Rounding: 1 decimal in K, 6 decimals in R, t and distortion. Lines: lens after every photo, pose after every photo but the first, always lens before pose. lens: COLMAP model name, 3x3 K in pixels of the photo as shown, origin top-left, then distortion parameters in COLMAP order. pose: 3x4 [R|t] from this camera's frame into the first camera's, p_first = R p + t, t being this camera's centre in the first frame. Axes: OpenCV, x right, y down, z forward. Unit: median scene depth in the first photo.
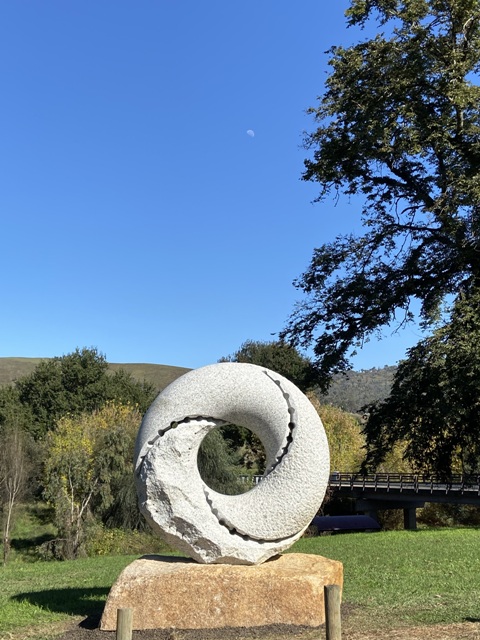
lens RADIAL K [[834.3, 0, 243.5], [0, 834.3, 316.2], [0, 0, 1]] dist [0.075340, 0.000000]
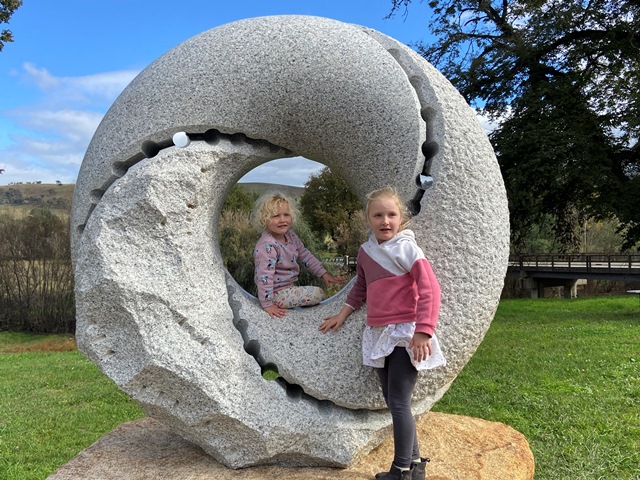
lens RADIAL K [[599.8, 0, 321.5], [0, 599.8, 237.8], [0, 0, 1]] dist [0.078792, 0.000000]
pose [[0.999854, -0.014642, -0.008755, 0.004887], [0.015822, 0.987804, 0.154899, 0.125056], [0.006380, -0.155015, 0.987892, 0.678382]]
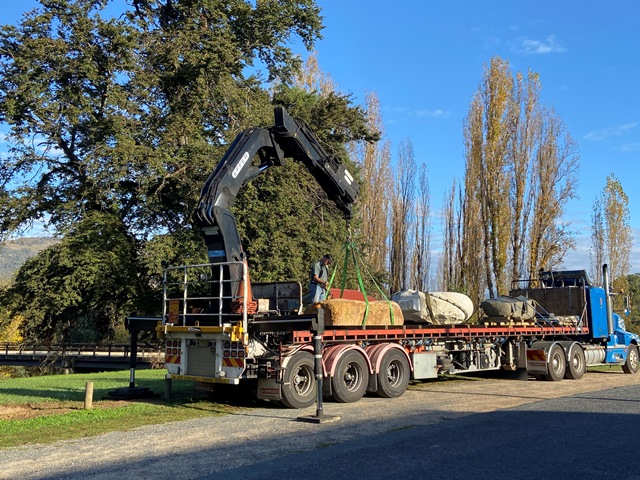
lens RADIAL K [[717.5, 0, 320.7], [0, 717.5, 237.6], [0, 0, 1]] dist [0.038682, 0.000000]
pose [[0.801425, 0.108941, 0.588090, -0.471851], [-0.124276, 0.992143, -0.014432, -0.079821], [-0.585042, -0.061519, 0.808667, -0.831495]]
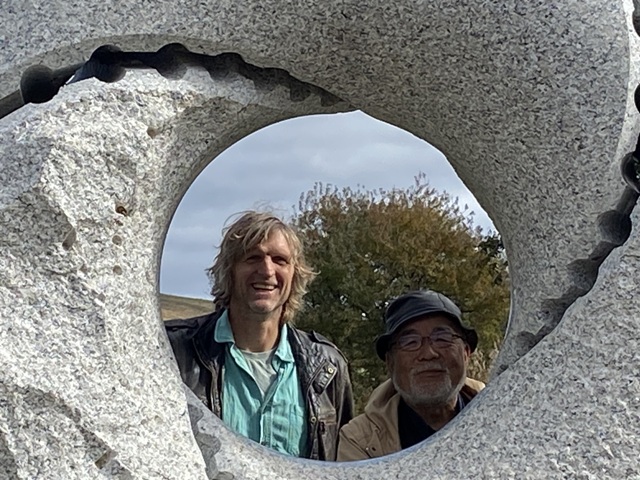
lens RADIAL K [[2493.2, 0, 319.5], [0, 2493.2, 239.8], [0, 0, 1]] dist [0.021920, 0.000000]
pose [[0.999935, 0.009304, 0.006635, -0.021918], [-0.009618, 0.998752, 0.049013, 0.133596], [-0.006171, -0.049073, 0.998776, 0.416442]]
